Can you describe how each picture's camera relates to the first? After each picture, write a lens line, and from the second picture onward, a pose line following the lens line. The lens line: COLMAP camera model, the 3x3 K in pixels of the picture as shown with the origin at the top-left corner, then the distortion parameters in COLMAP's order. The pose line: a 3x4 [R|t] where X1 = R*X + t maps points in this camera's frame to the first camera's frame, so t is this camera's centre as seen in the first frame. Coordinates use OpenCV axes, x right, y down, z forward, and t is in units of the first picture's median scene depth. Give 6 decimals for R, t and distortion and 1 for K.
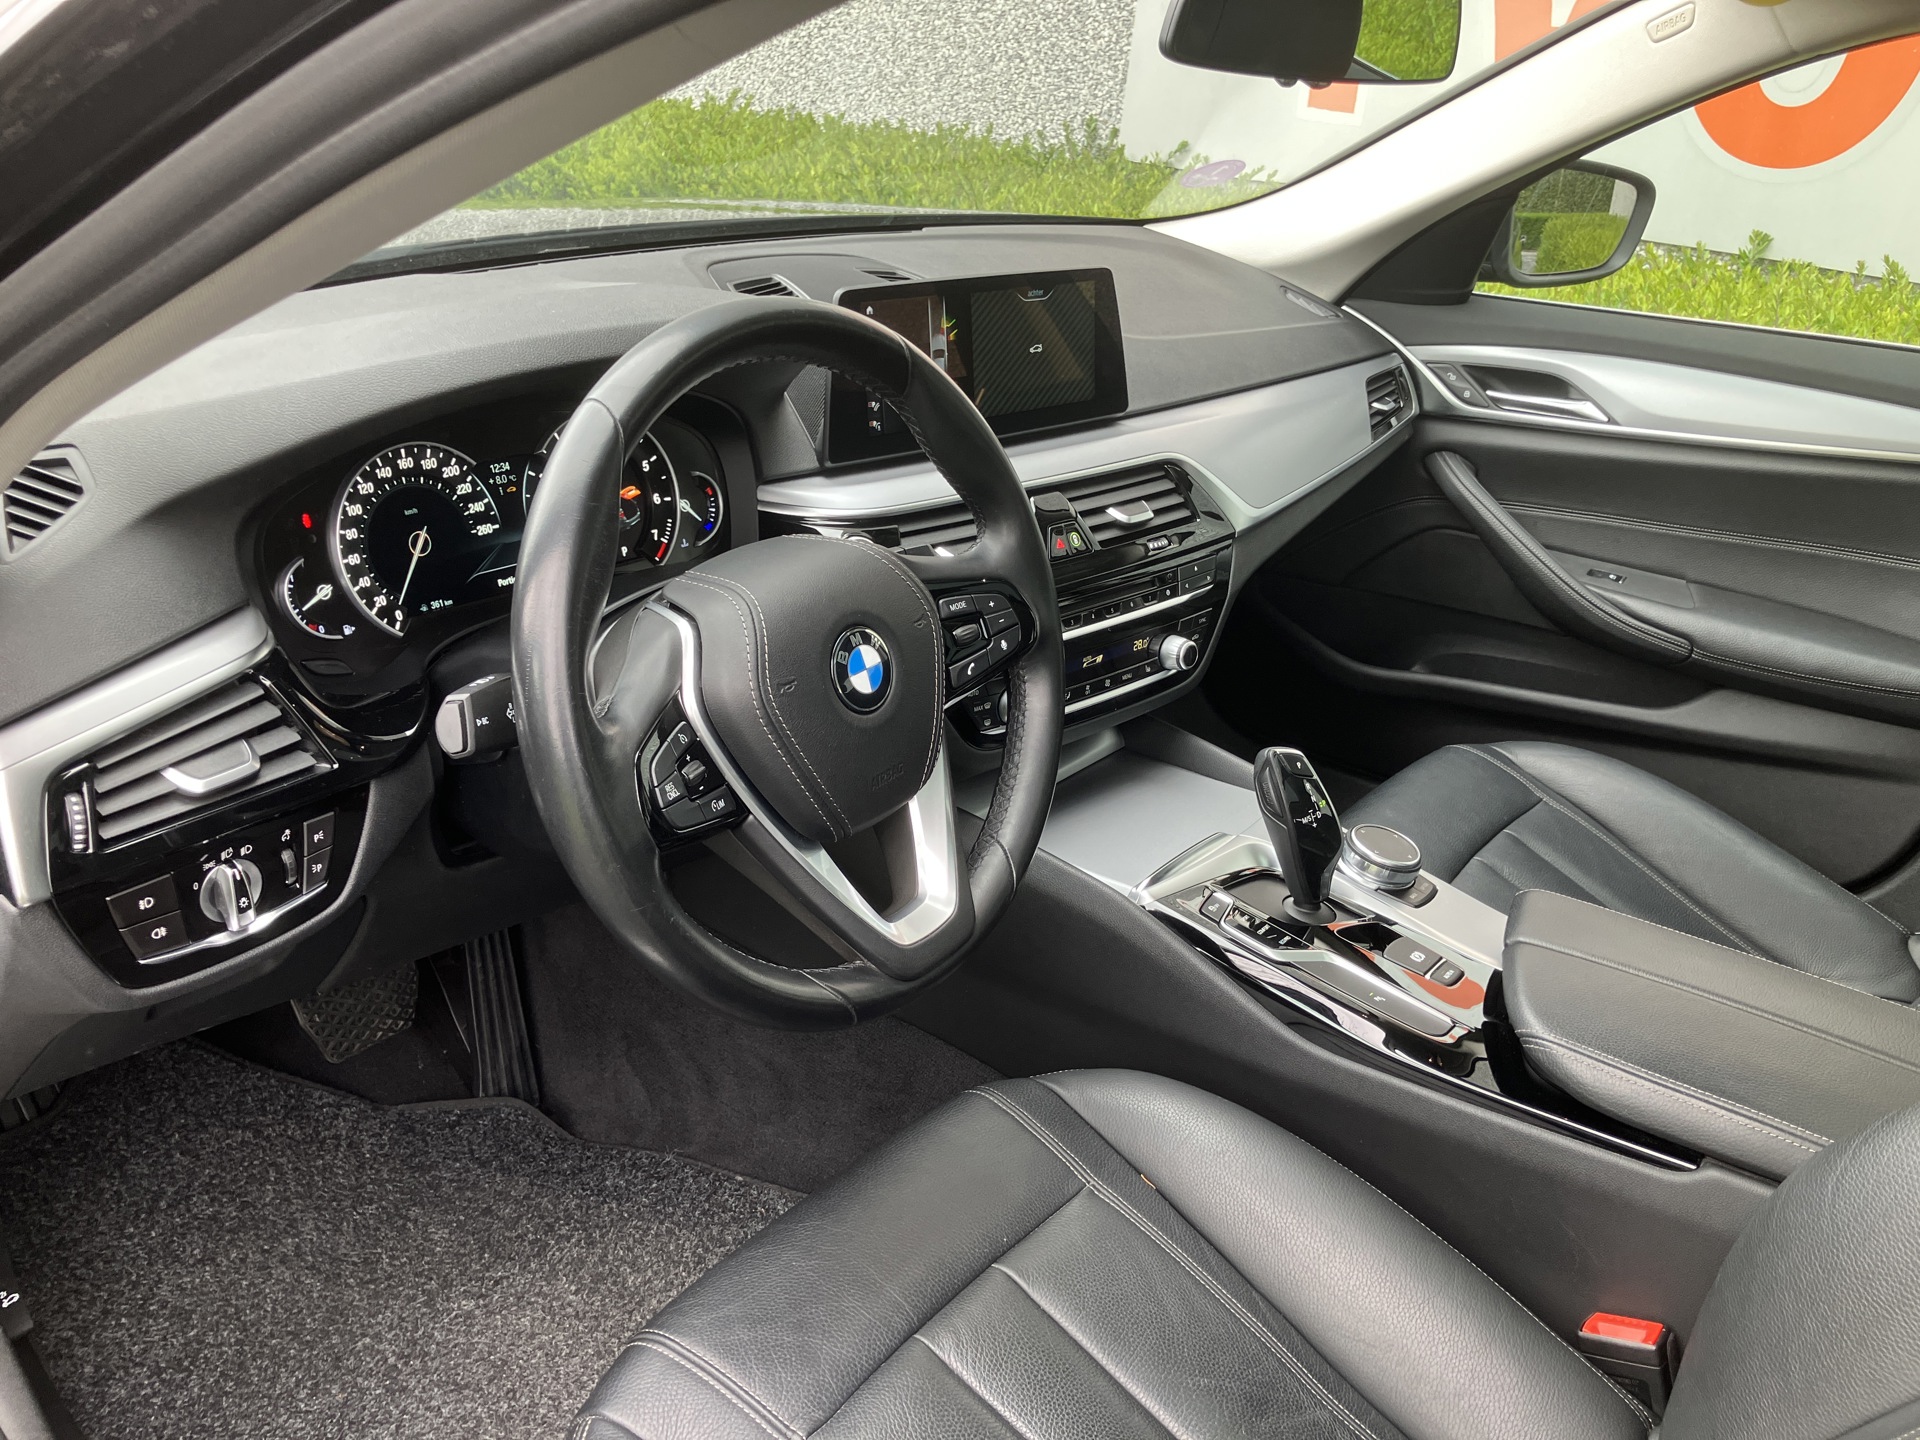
lens RADIAL K [[1611.1, 0, 963.1], [0, 1611.1, 709.2], [0, 0, 1]] dist [0.000780, 0.016562]
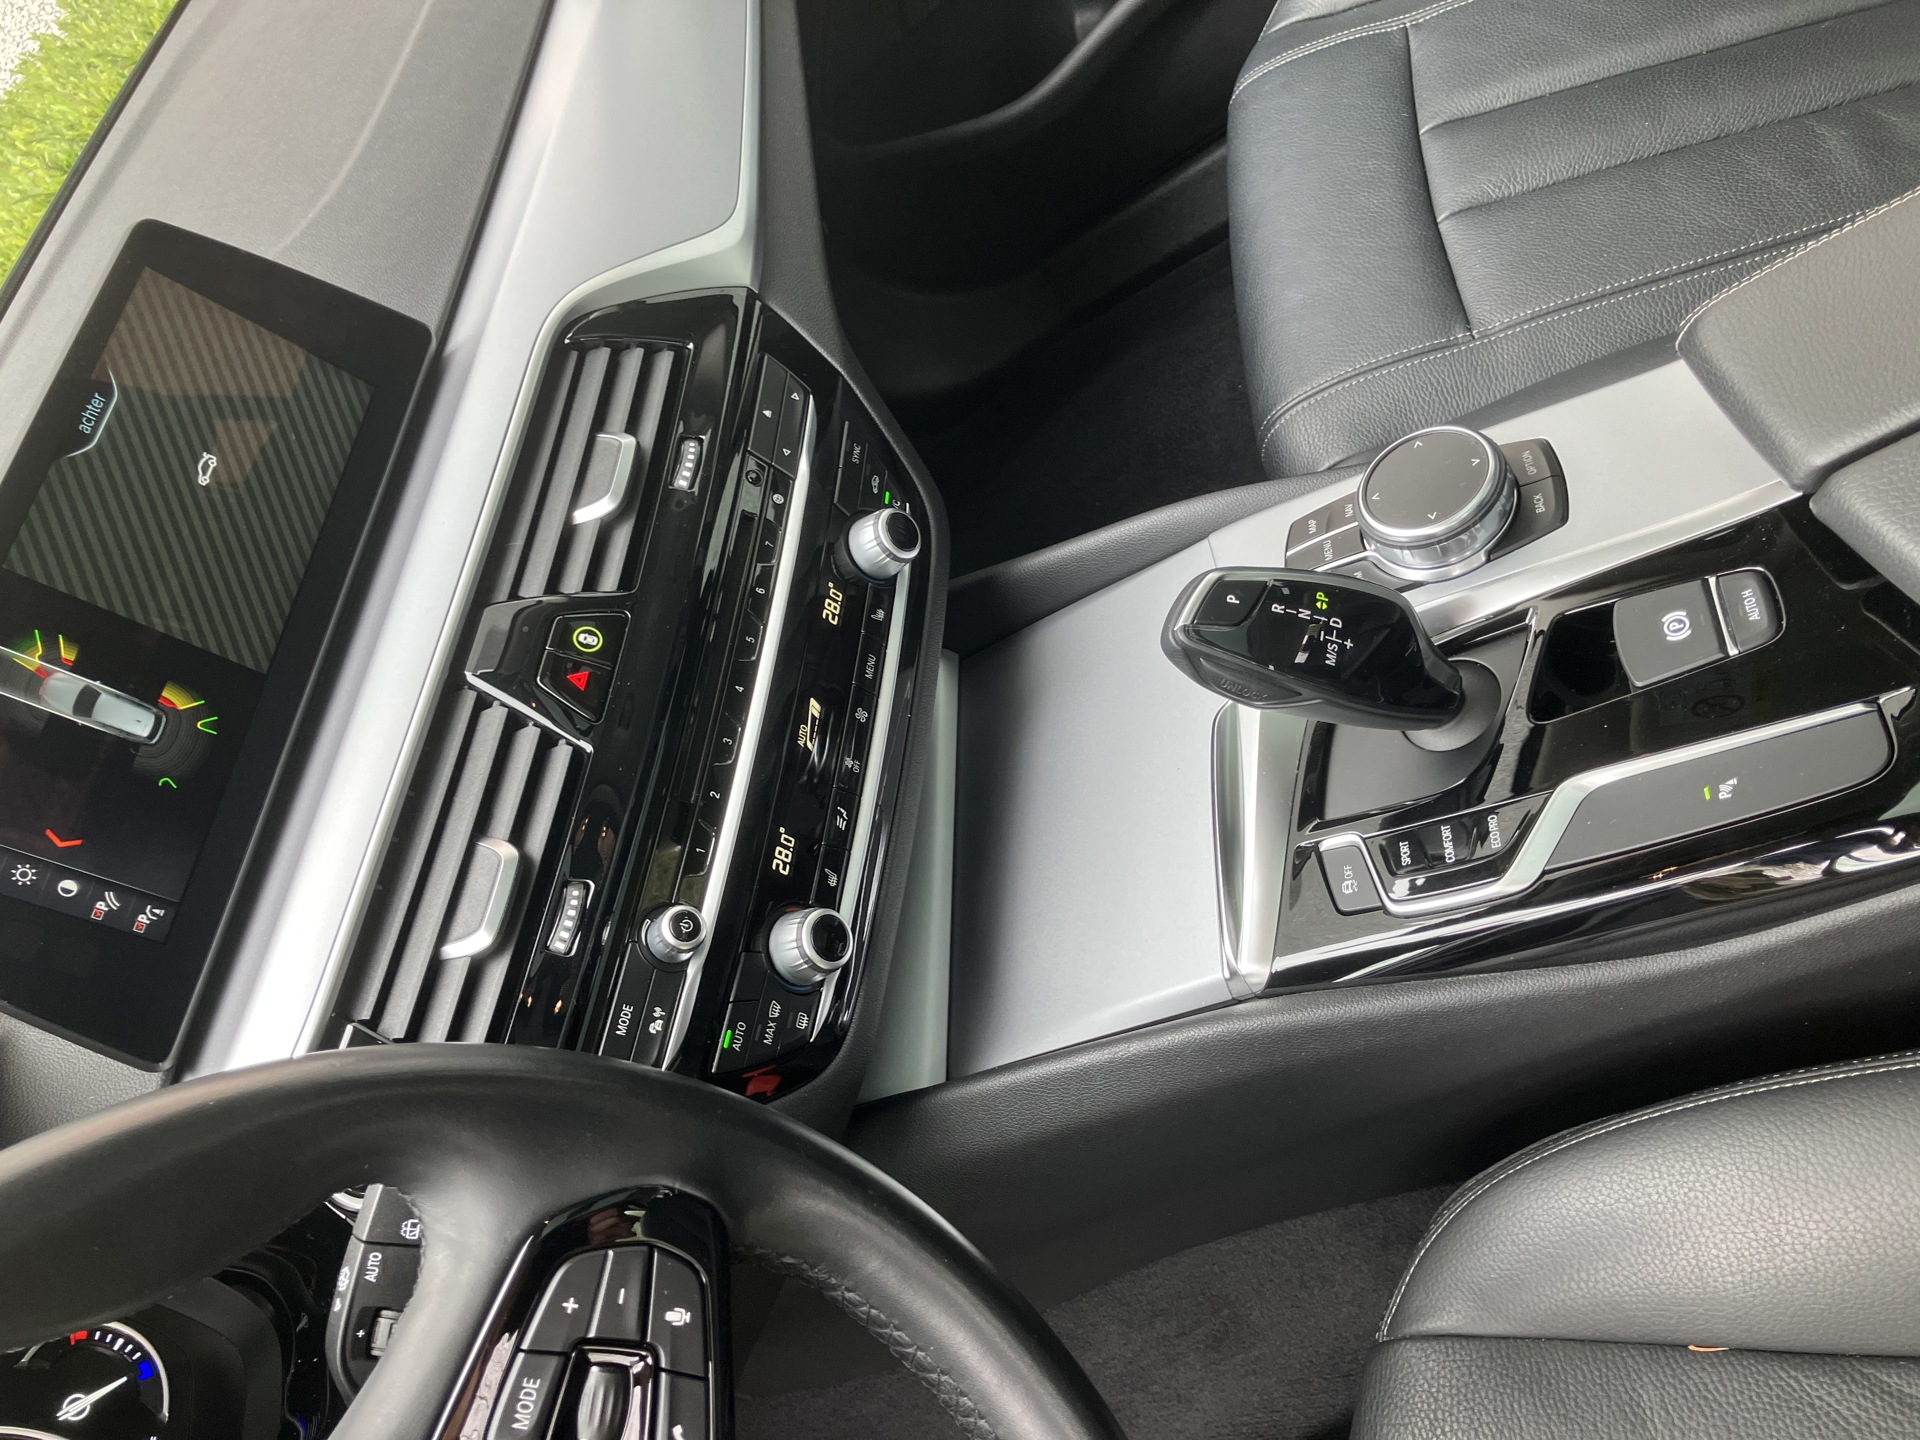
lens RADIAL K [[1611.1, 0, 945.2], [0, 1611.1, 715.5], [0, 0, 1]] dist [0.000780, 0.016562]
pose [[0.562323, -0.813147, -0.150285, 0.174233], [0.818440, 0.521331, 0.241598, -0.114151], [-0.118107, -0.258855, 0.958668, 0.465500]]
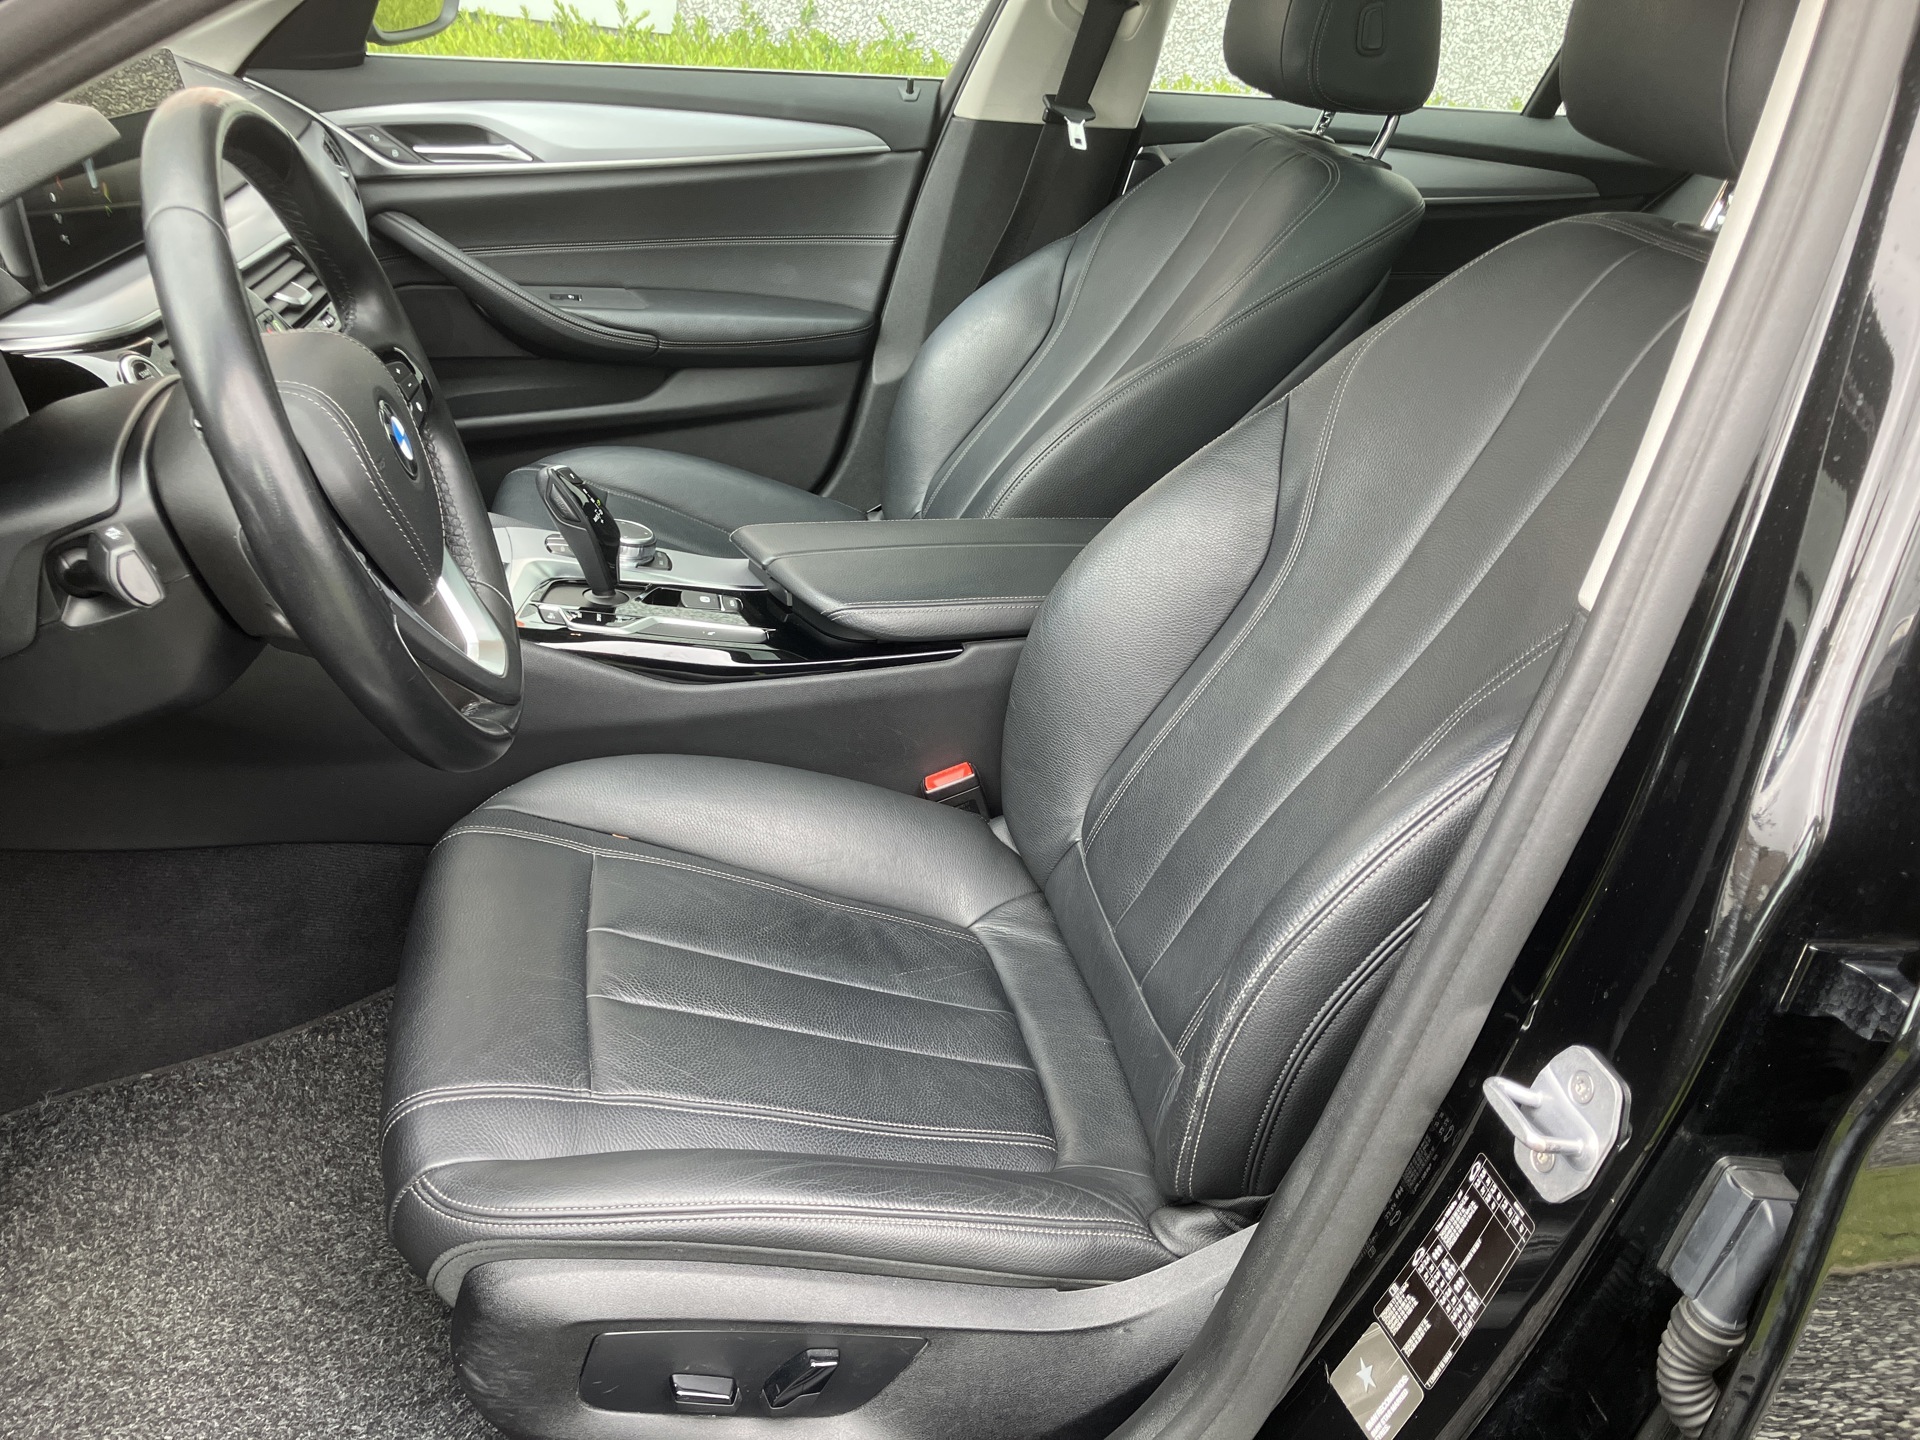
lens RADIAL K [[1611.1, 0, 962.9], [0, 1611.1, 722.4], [0, 0, 1]] dist [0.000780, 0.016562]
pose [[0.640327, -0.359690, 0.678679, -0.394771], [0.262496, 0.932854, 0.246737, -0.010318], [-0.721857, 0.020158, 0.691749, -0.006724]]
